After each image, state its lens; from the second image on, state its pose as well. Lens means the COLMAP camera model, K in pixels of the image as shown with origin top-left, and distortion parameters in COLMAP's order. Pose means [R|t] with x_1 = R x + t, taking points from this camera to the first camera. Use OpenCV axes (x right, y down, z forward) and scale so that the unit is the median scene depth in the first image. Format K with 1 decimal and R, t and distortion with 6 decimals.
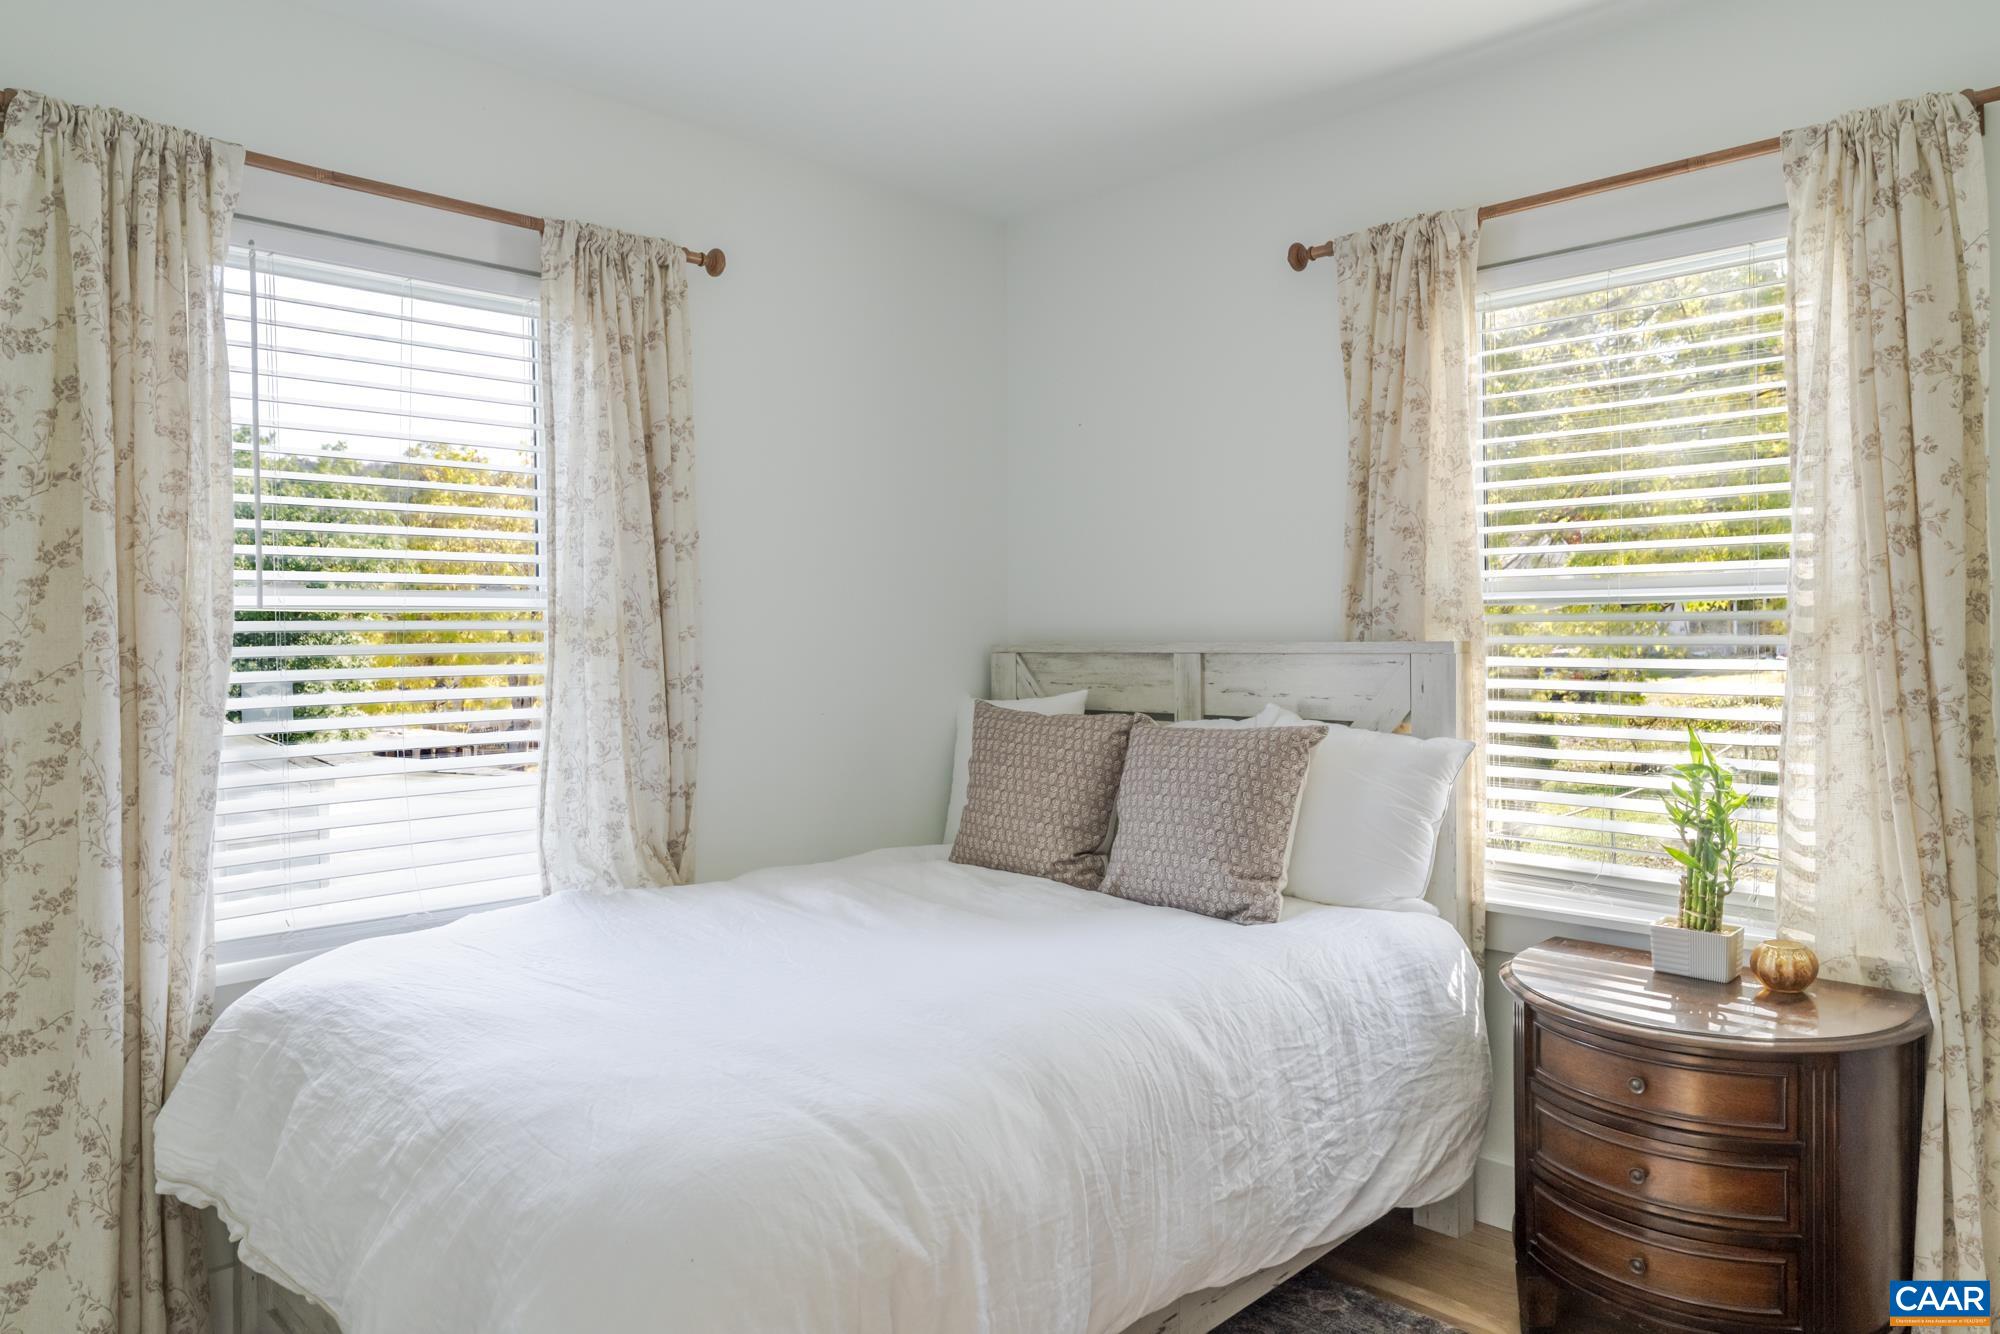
lens RADIAL K [[1346.4, 0, 1000.0], [0, 1346.4, 667.0], [0, 0, 1]] dist [0.043927, -0.001426]
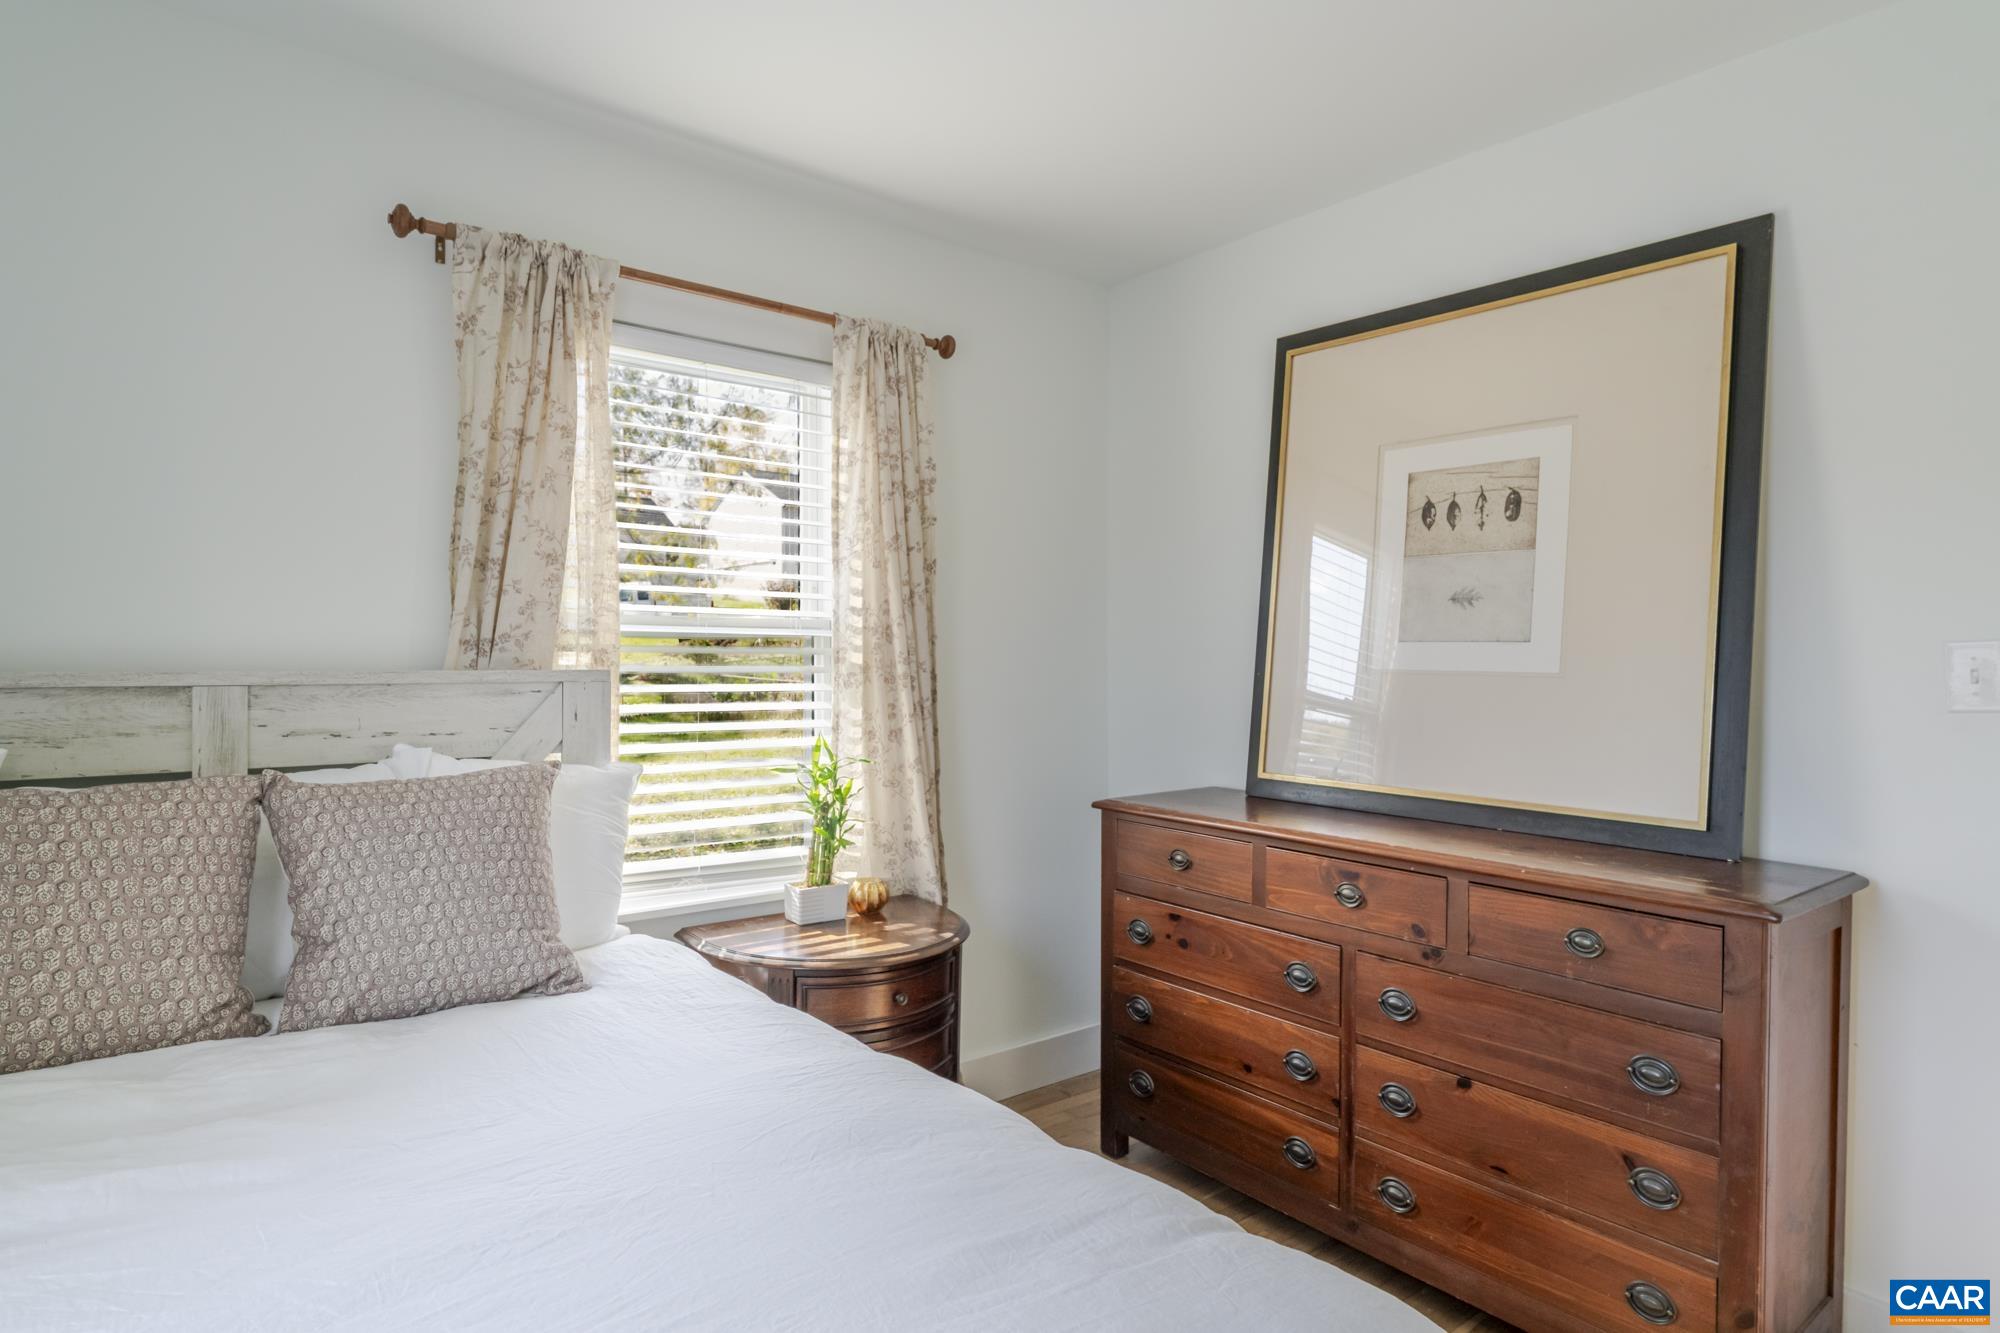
lens RADIAL K [[1125.6, 0, 1009.4], [0, 1125.6, 665.4], [0, 0, 1]] dist [0.002616, -0.000461]
pose [[0.112109, 0.003583, 0.993689, -0.470465], [0.018707, 0.999809, -0.005715, -0.011267], [-0.993520, 0.019230, 0.112021, 0.576459]]
